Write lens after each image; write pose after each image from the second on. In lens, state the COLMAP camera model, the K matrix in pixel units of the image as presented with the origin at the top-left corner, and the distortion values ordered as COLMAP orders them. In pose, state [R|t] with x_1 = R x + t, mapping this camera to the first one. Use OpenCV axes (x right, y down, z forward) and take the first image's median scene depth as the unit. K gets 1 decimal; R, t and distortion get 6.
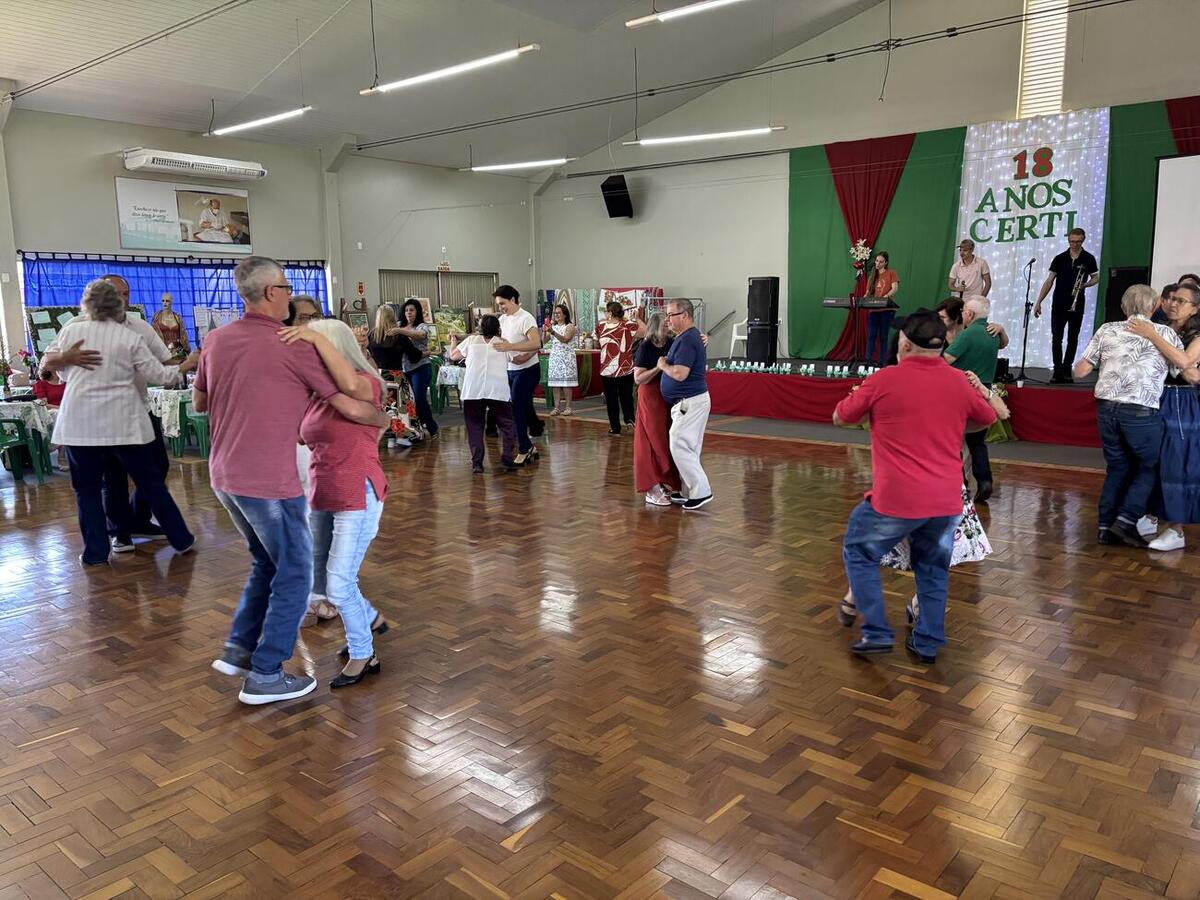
lens RADIAL K [[902.0, 0, 603.9], [0, 902.0, 461.4], [0, 0, 1]] dist [0.045007, -0.031862]
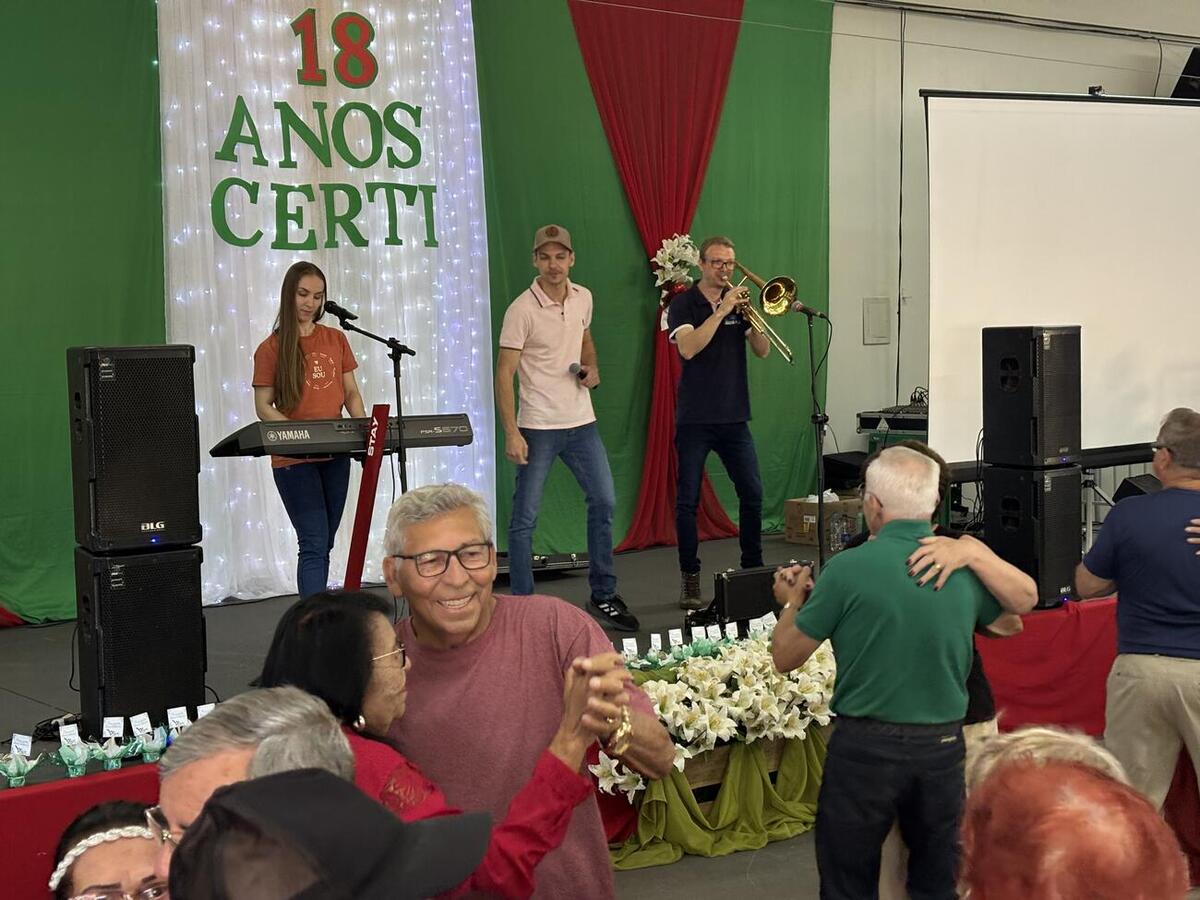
lens RADIAL K [[1799.6, 0, 597.0], [0, 1799.6, 446.8], [0, 0, 1]] dist [0.118025, 0.000000]
pose [[0.200316, -0.055792, 0.978141, -0.239572], [0.192482, 0.981161, 0.016545, -0.152243], [-0.960637, 0.184960, 0.207281, 0.746065]]
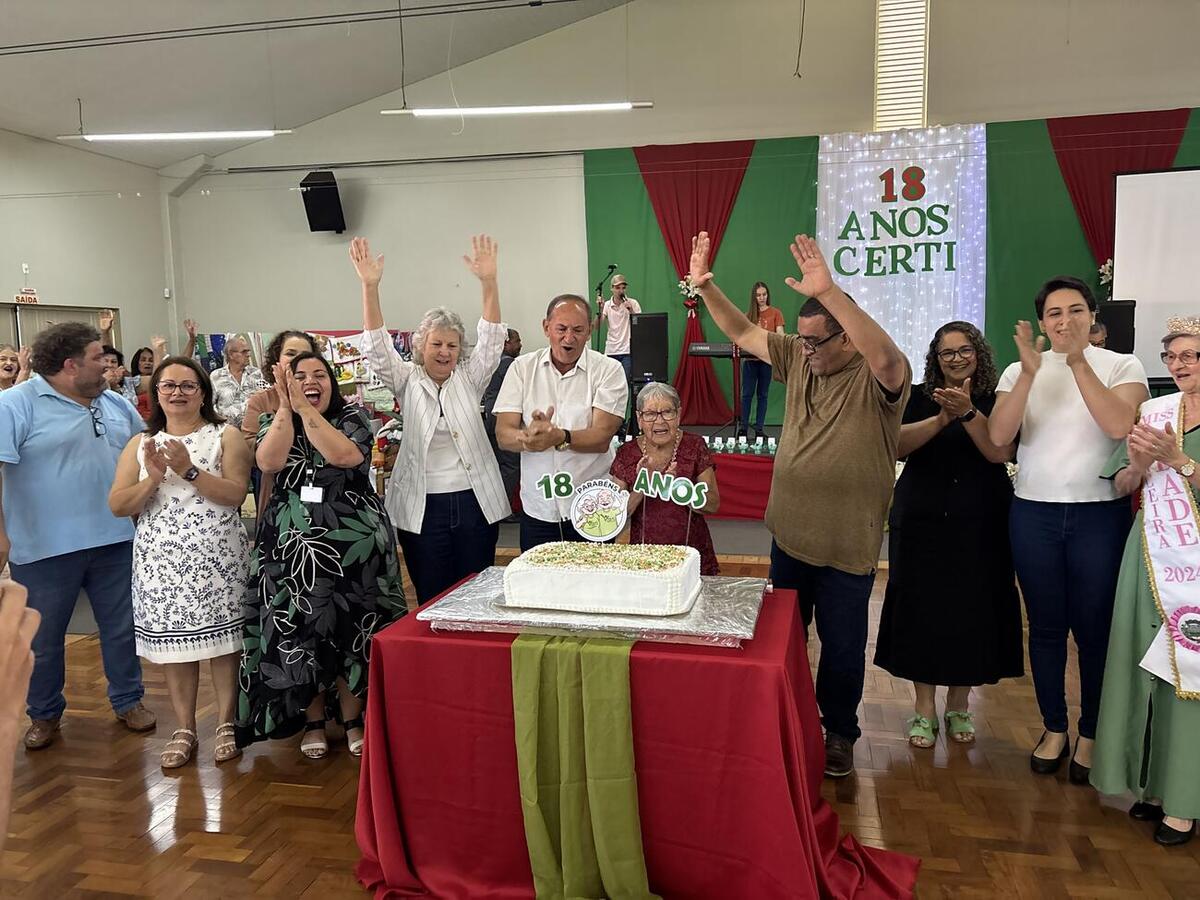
lens RADIAL K [[902.0, 0, 604.4], [0, 902.0, 437.1], [0, 0, 1]] dist [0.045007, -0.031862]
pose [[0.880882, -0.055873, 0.470026, -0.172768], [0.092407, 0.994201, -0.054997, -0.071595], [-0.464228, 0.091879, 0.880938, 0.397297]]
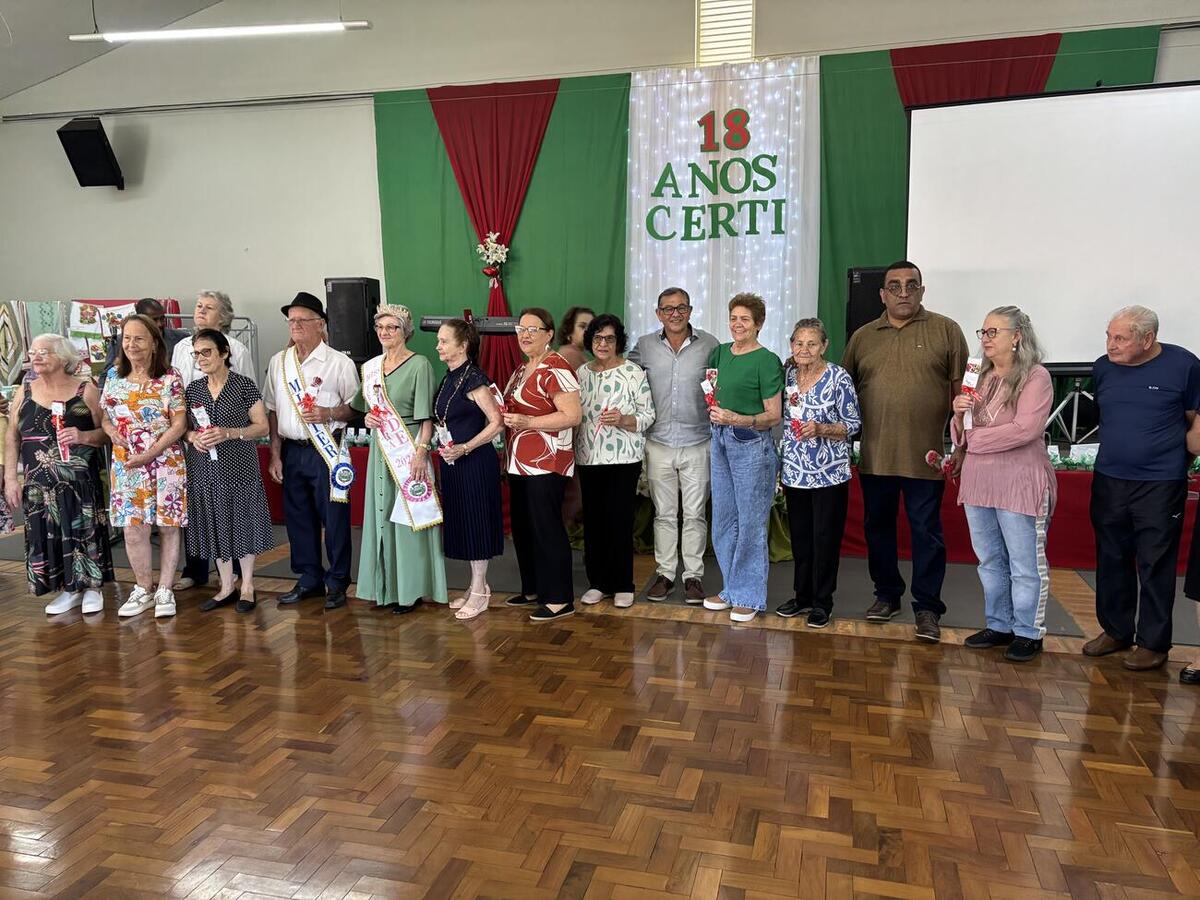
lens RADIAL K [[902.0, 0, 595.5], [0, 902.0, 447.5], [0, 0, 1]] dist [0.045007, -0.031862]
pose [[0.902715, -0.057729, 0.426349, 0.062296], [0.076208, 0.996743, -0.026393, -0.067215], [-0.423436, 0.056316, 0.904174, 0.403625]]
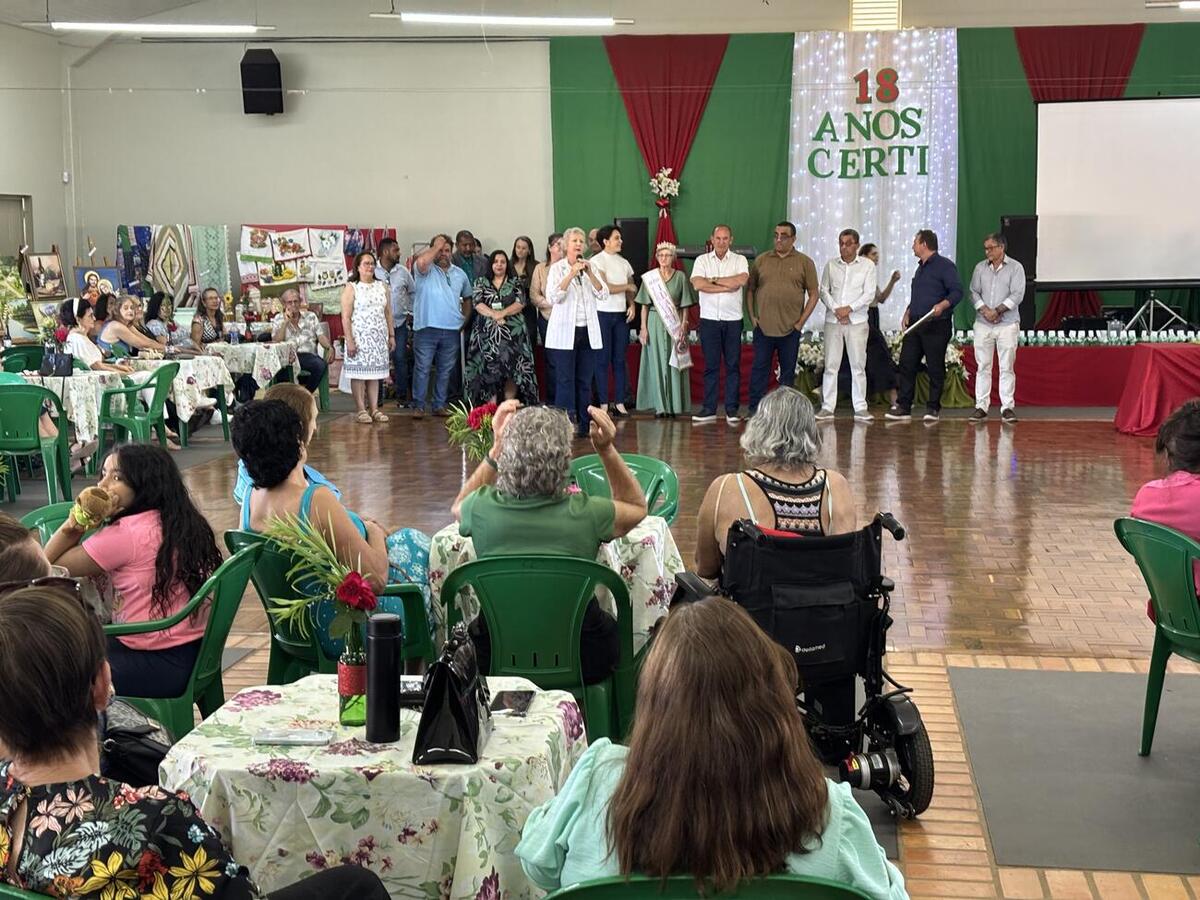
lens RADIAL K [[1799.6, 0, 615.3], [0, 1799.6, 455.9], [0, 0, 1]] dist [0.118025, 0.000000]
pose [[0.848059, -0.055934, 0.526941, -0.600037], [0.088224, 0.995438, -0.036324, 0.046109], [-0.522506, 0.077293, 0.849125, -0.243850]]
